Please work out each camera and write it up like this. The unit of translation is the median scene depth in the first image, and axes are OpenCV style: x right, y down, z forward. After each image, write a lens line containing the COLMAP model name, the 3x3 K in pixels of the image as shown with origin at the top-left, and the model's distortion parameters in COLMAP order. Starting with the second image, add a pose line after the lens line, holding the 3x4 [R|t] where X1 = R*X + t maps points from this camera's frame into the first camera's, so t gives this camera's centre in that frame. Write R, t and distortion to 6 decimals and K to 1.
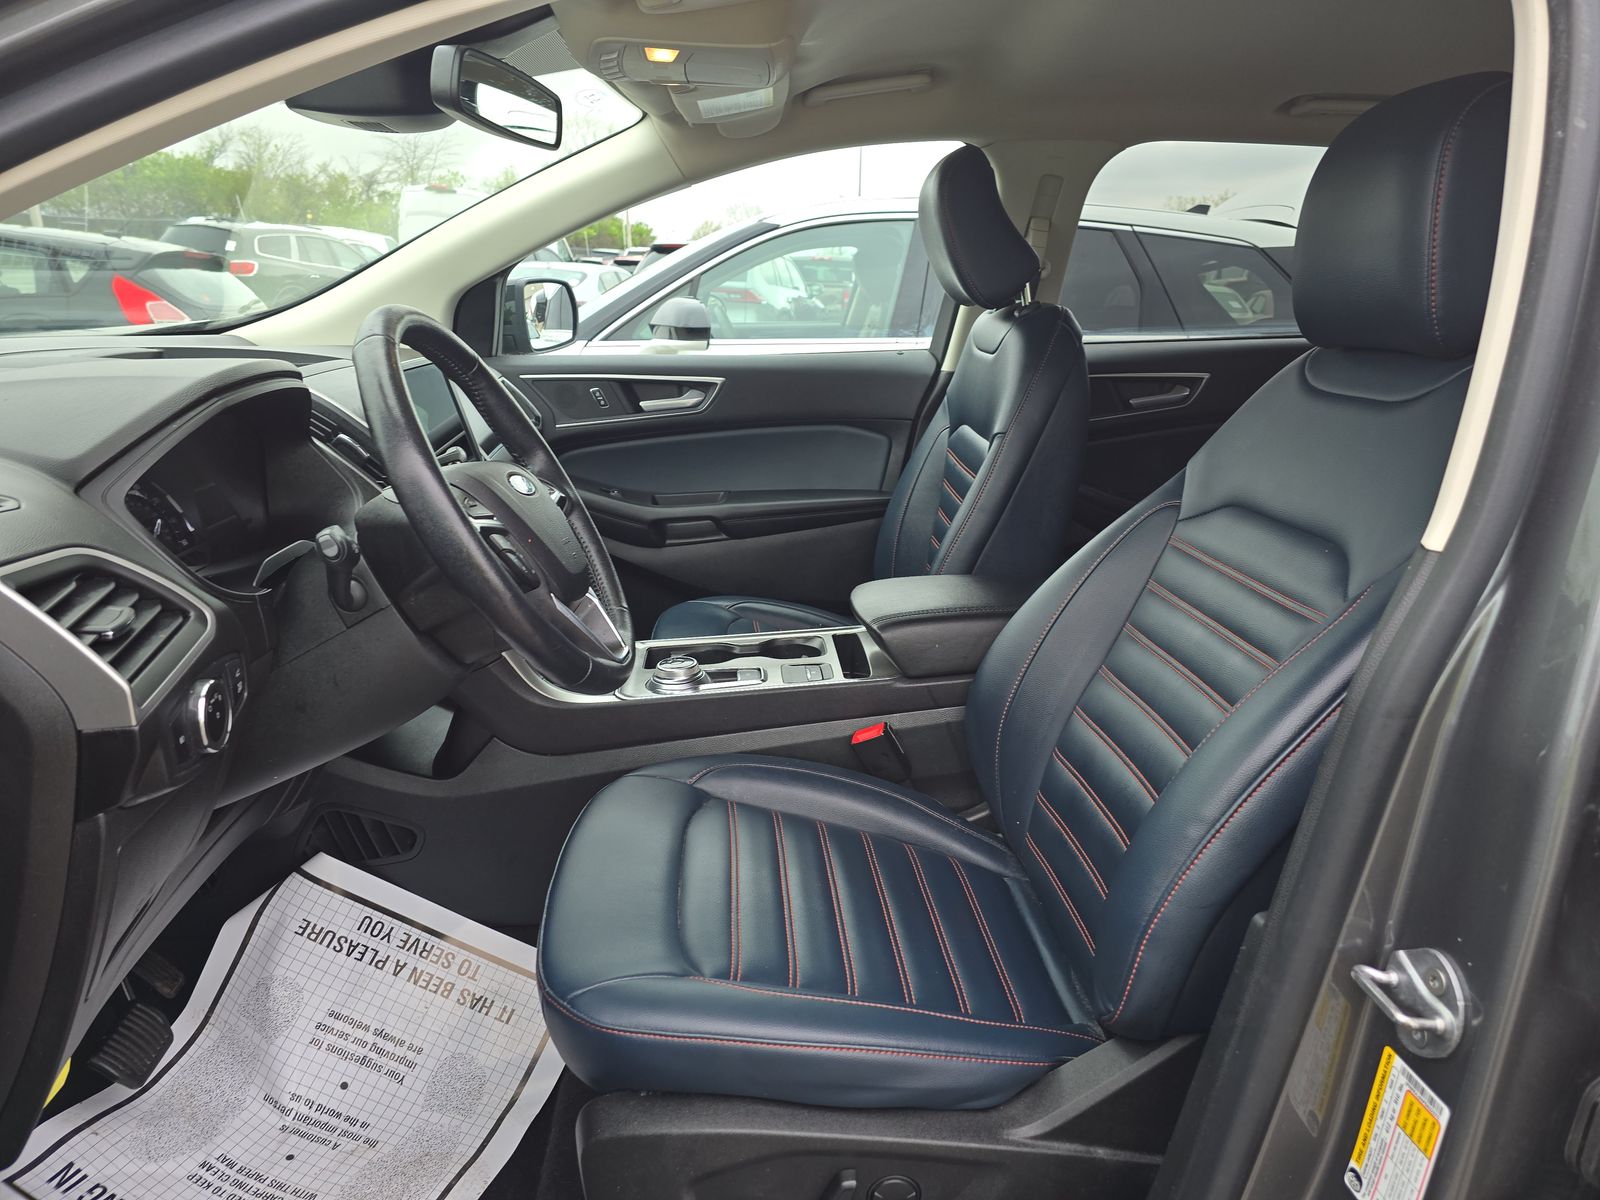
lens RADIAL K [[1103.9, 0, 830.5], [0, 1103.9, 596.2], [0, 0, 1]] dist [0.044309, -0.043435]
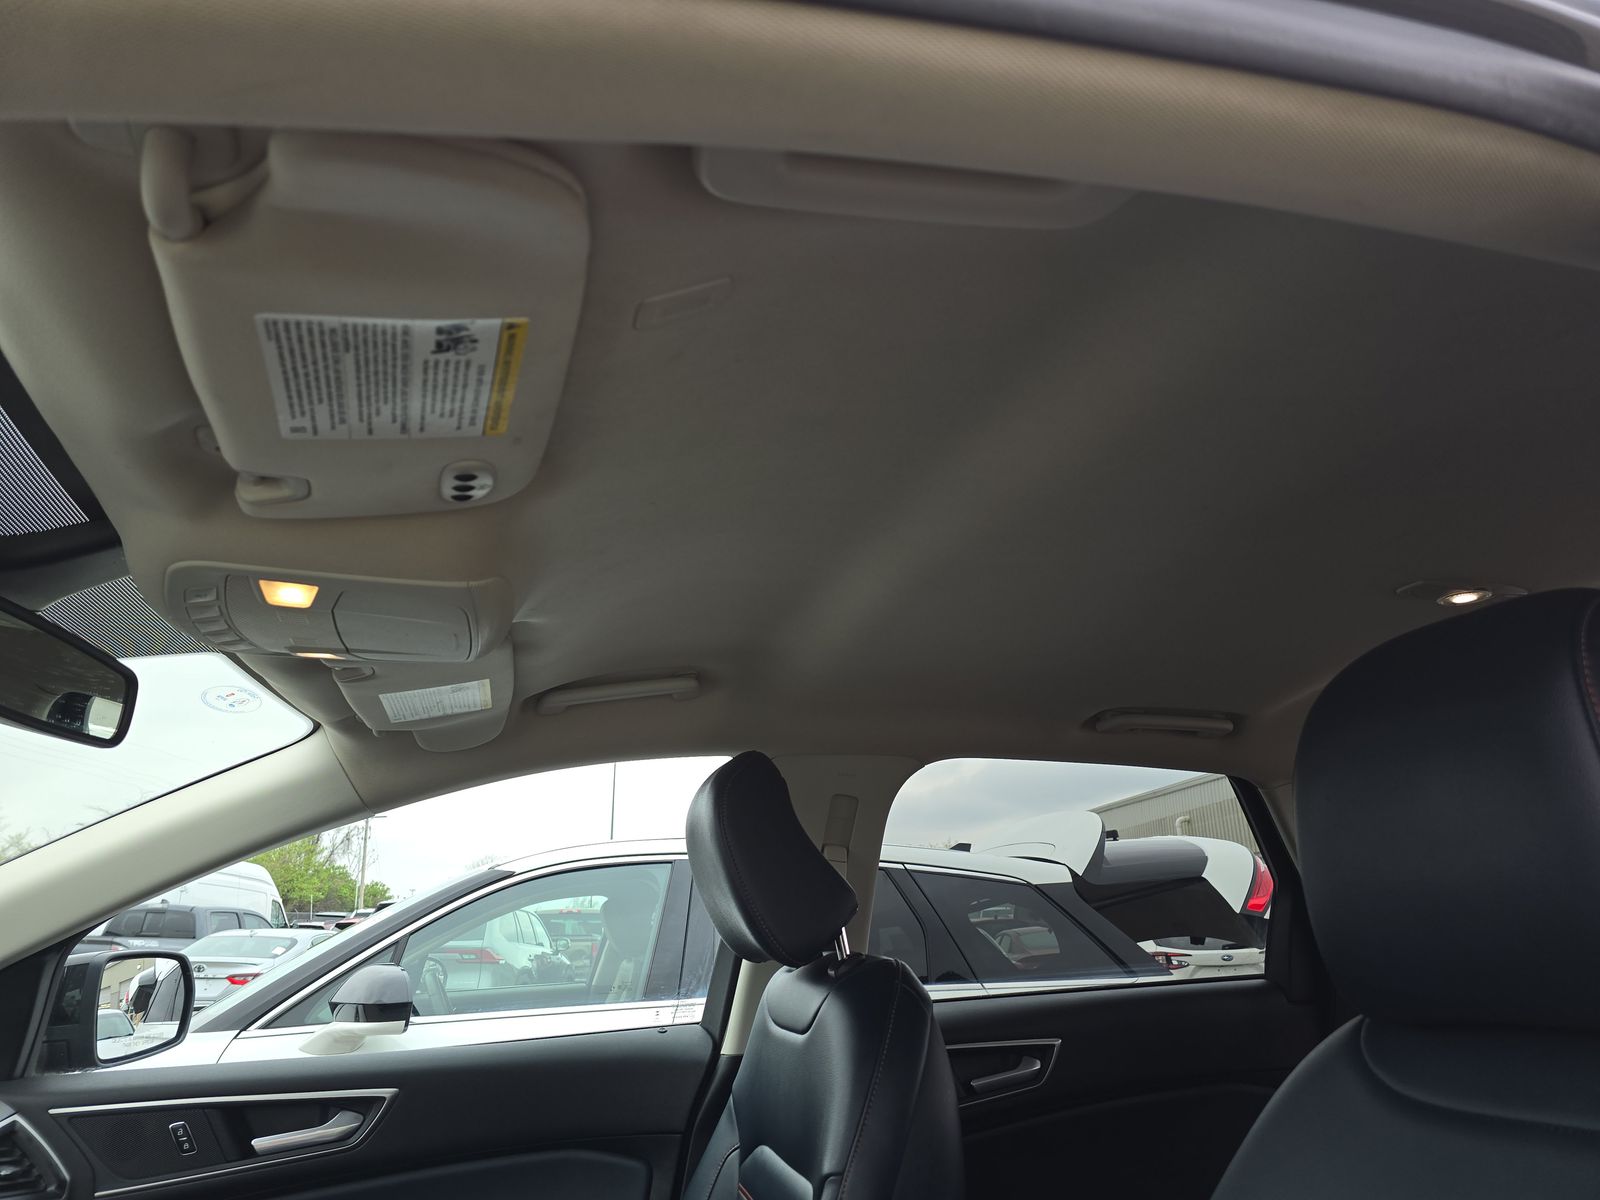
lens RADIAL K [[1103.9, 0, 830.5], [0, 1103.9, 596.2], [0, 0, 1]] dist [0.044309, -0.043435]
pose [[0.976670, 0.023564, 0.213448, 0.008041], [0.095156, 0.843566, -0.528527, -0.062353], [-0.192512, 0.536508, 0.821644, 0.218994]]
